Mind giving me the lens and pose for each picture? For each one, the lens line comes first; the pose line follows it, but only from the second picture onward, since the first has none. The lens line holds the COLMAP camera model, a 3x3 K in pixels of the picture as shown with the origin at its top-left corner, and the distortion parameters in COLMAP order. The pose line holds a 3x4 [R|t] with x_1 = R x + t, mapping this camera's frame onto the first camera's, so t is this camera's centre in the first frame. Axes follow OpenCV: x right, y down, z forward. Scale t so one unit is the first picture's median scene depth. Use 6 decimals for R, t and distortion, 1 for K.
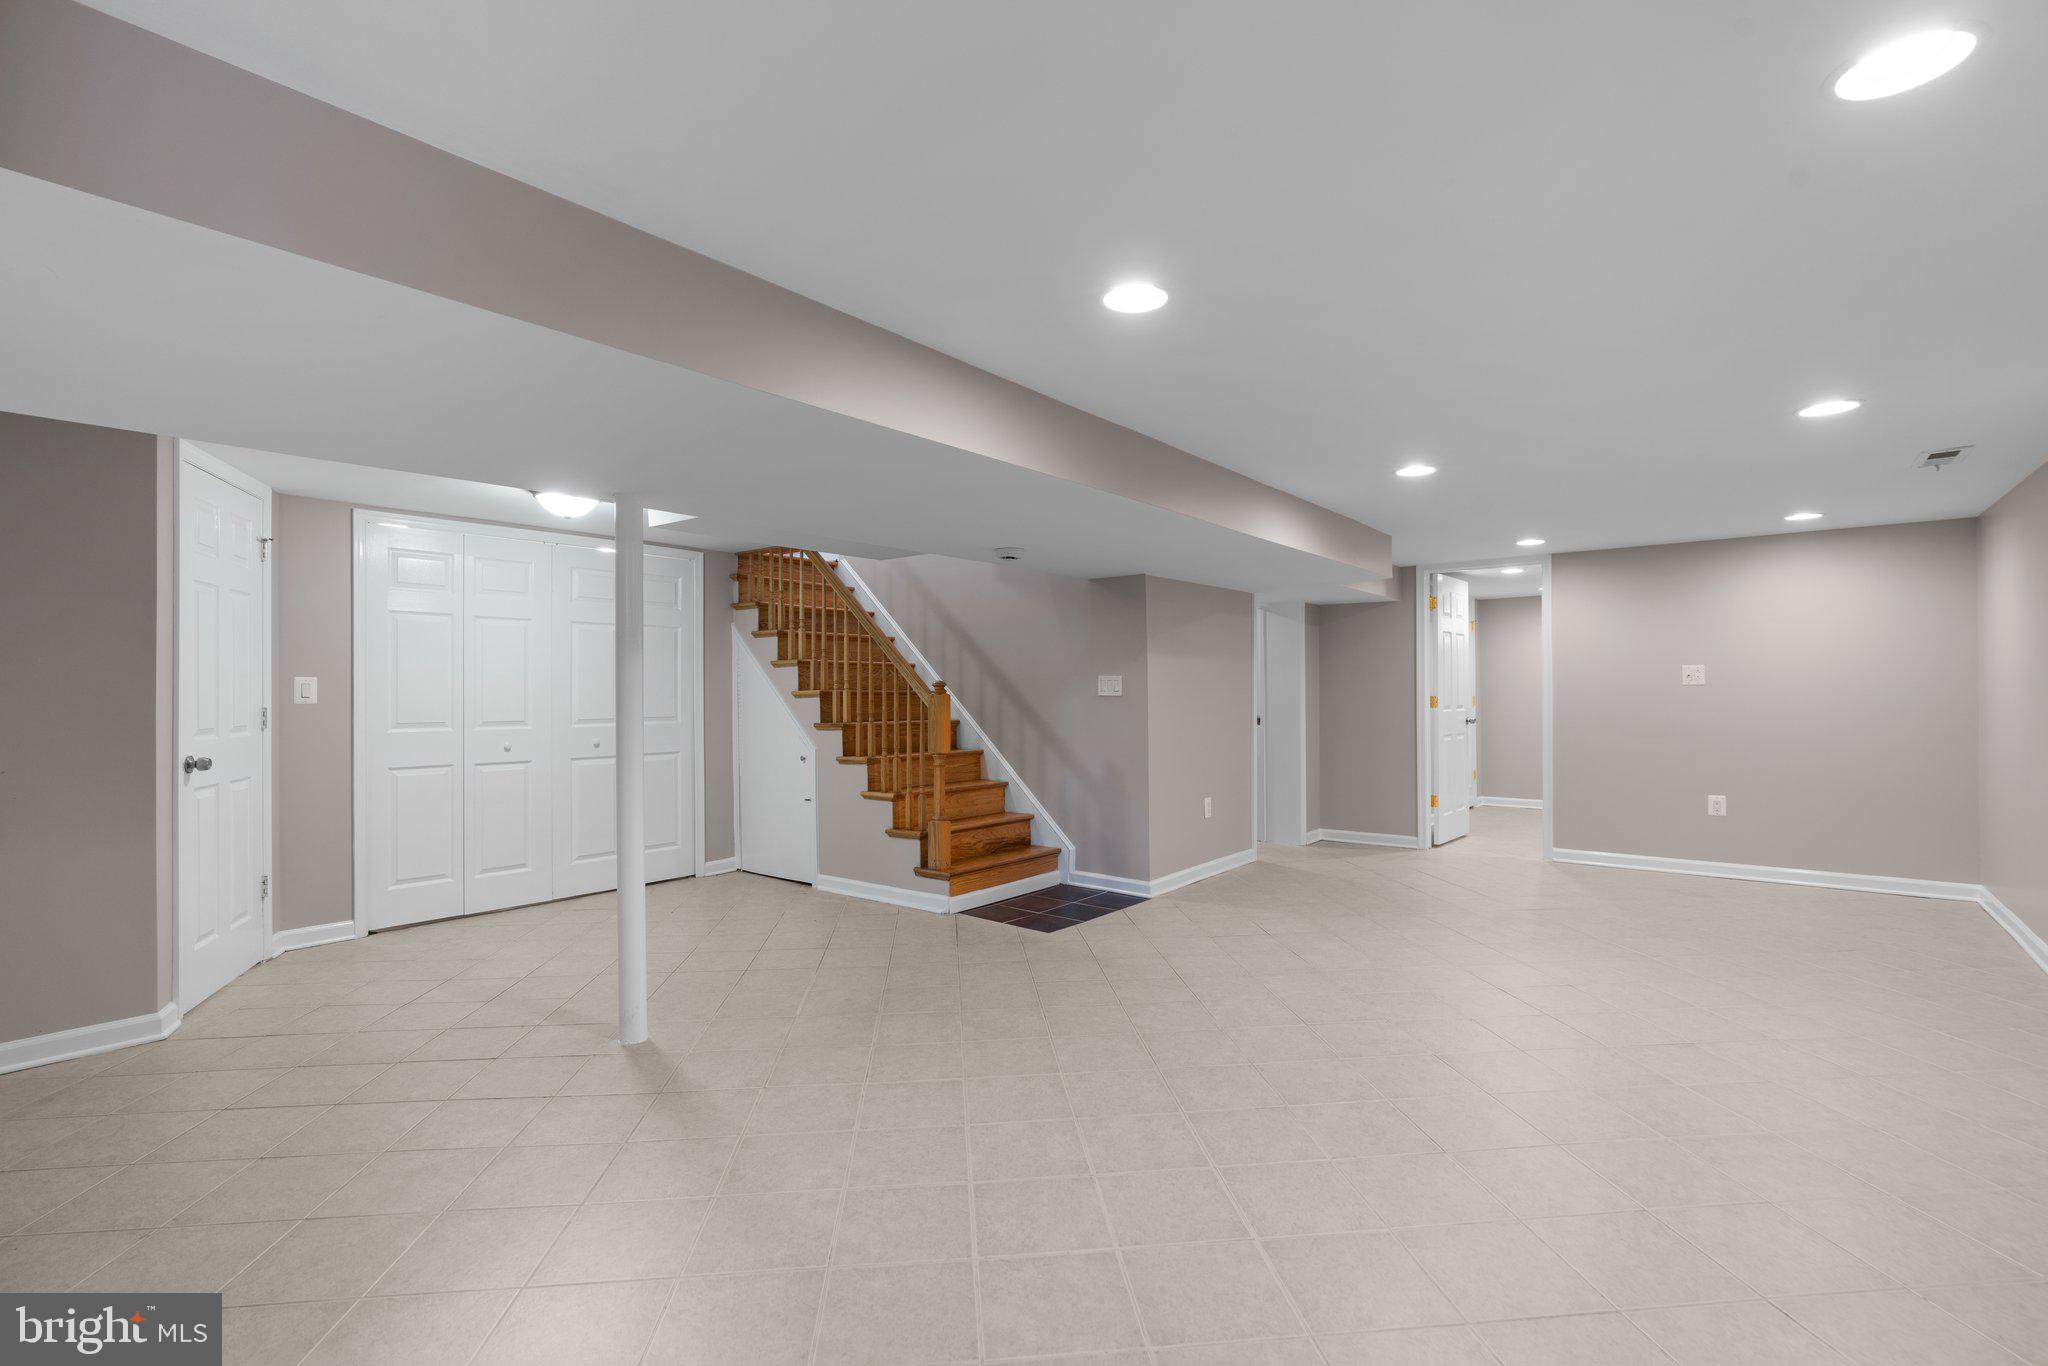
lens RADIAL K [[936.3, 0, 1024.0], [0, 936.3, 683.0], [0, 0, 1]] dist [0.045225, 0.000164]
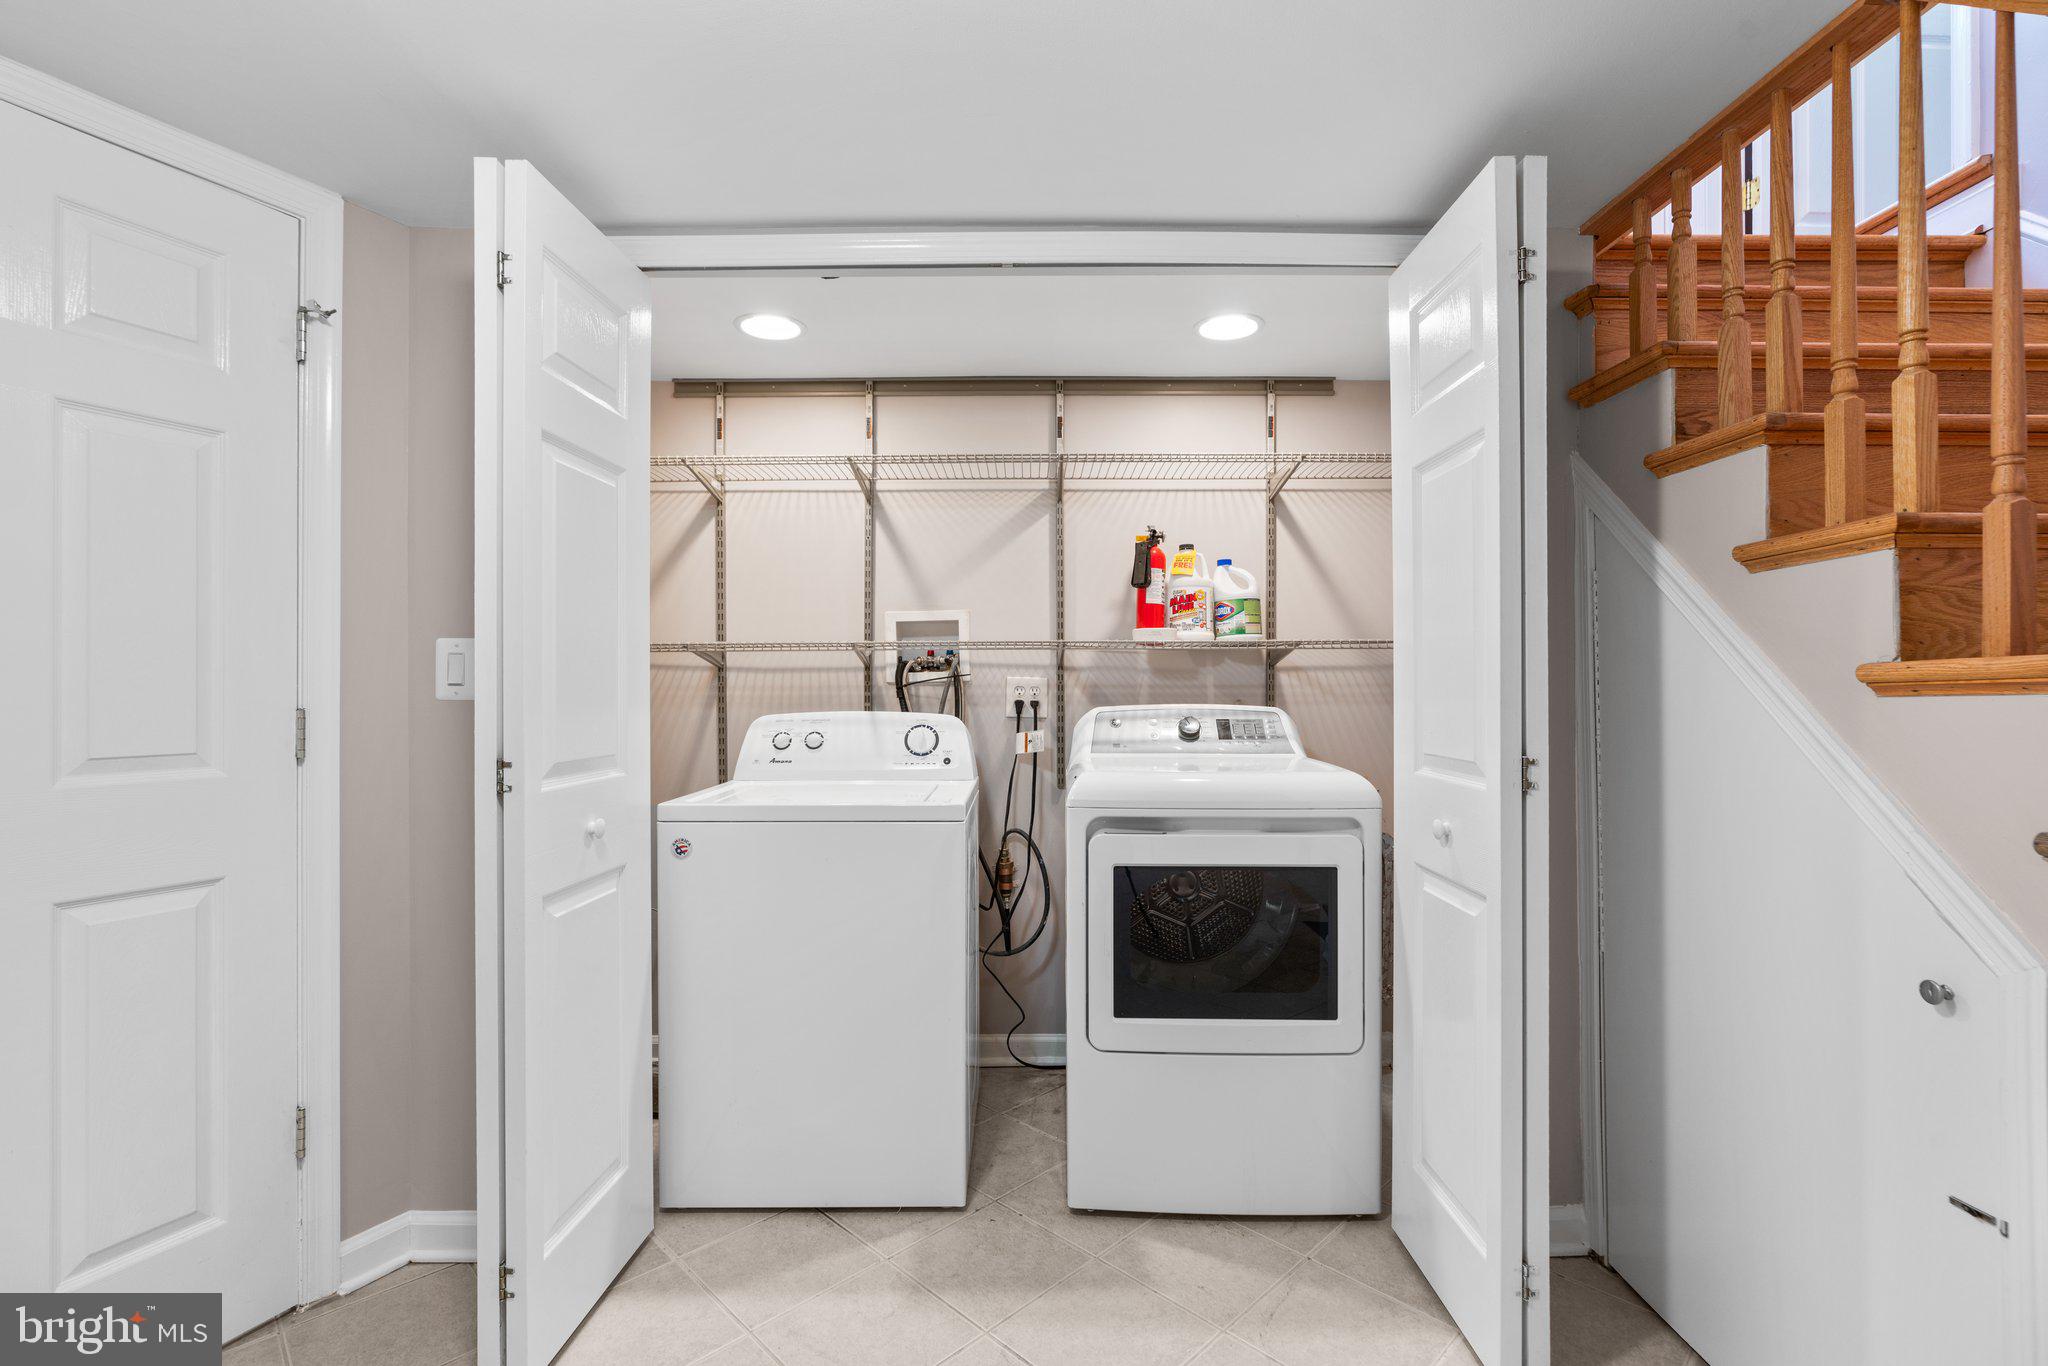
lens RADIAL K [[936.3, 0, 1024.0], [0, 936.3, 683.0], [0, 0, 1]] dist [0.045225, 0.000164]
pose [[0.606772, -0.001970, -0.794873, -0.183624], [0.006188, 0.999978, 0.002246, 0.011130], [0.794852, -0.006281, 0.606771, 0.704243]]
